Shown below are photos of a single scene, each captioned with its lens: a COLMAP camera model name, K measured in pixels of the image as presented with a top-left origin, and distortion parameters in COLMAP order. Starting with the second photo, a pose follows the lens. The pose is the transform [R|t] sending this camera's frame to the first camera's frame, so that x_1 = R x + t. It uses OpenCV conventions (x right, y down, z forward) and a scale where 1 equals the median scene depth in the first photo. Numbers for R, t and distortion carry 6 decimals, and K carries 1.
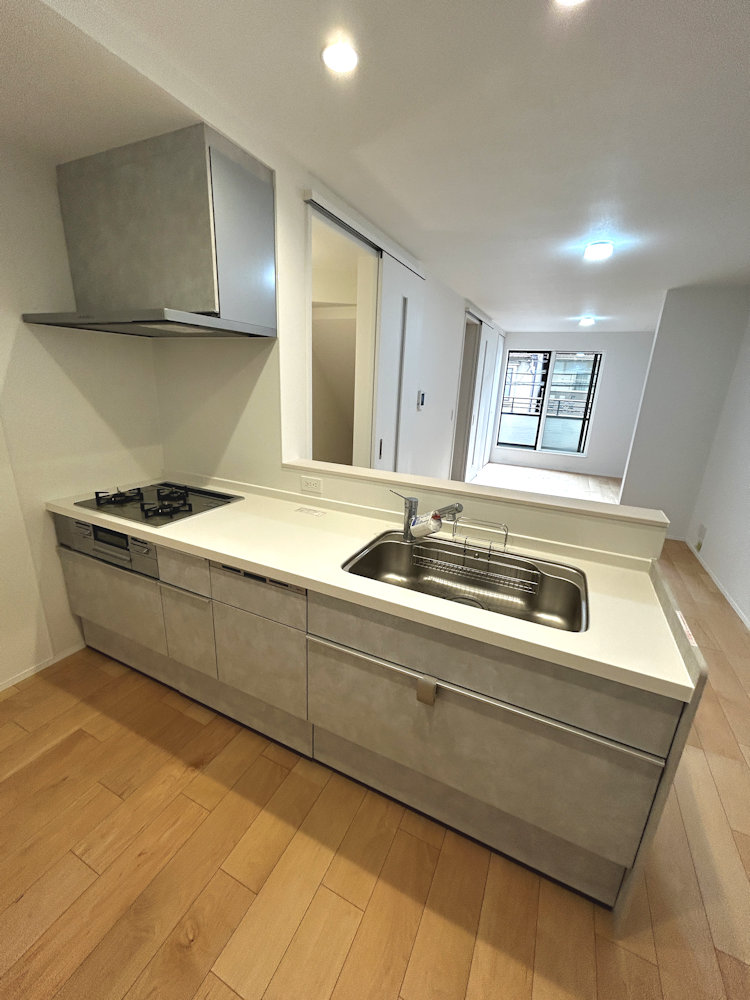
lens RADIAL K [[403.0, 0, 375.0], [0, 403.0, 500.0], [0, 0, 1]] dist [0.000121, -0.000064]
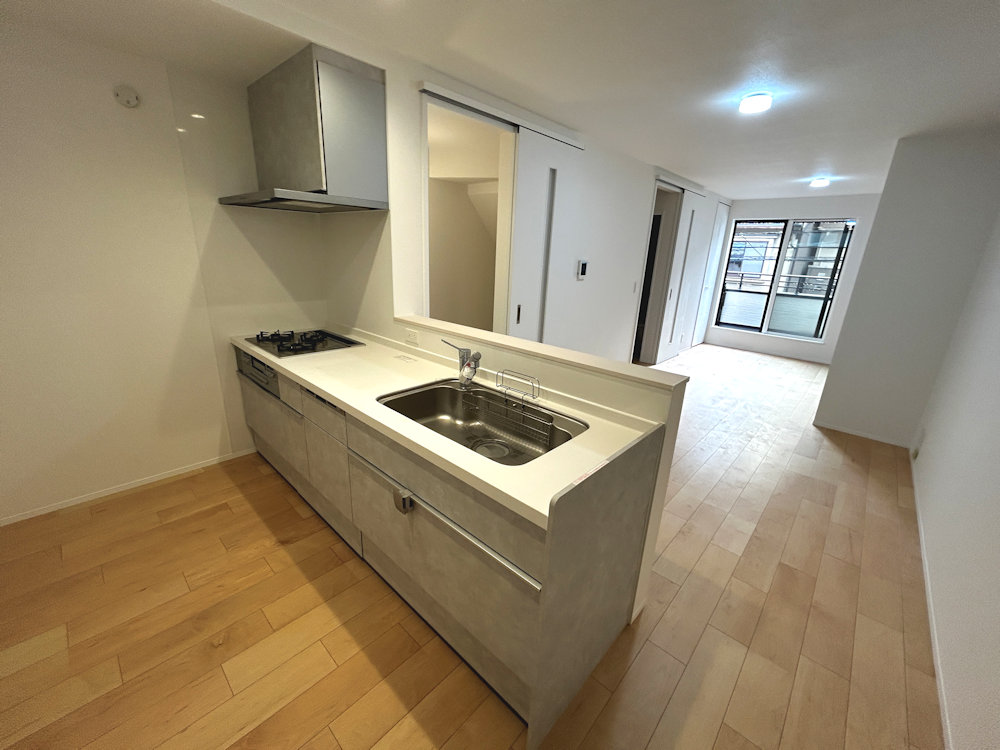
lens RADIAL K [[403.0, 0, 498.6], [0, 403.0, 377.0], [0, 0, 1]] dist [0.000121, -0.000064]
pose [[0.953980, 0.086757, -0.287045, 0.440329], [-0.086490, 0.996159, 0.013636, 0.042573], [0.287126, 0.011818, 0.957820, -0.036301]]
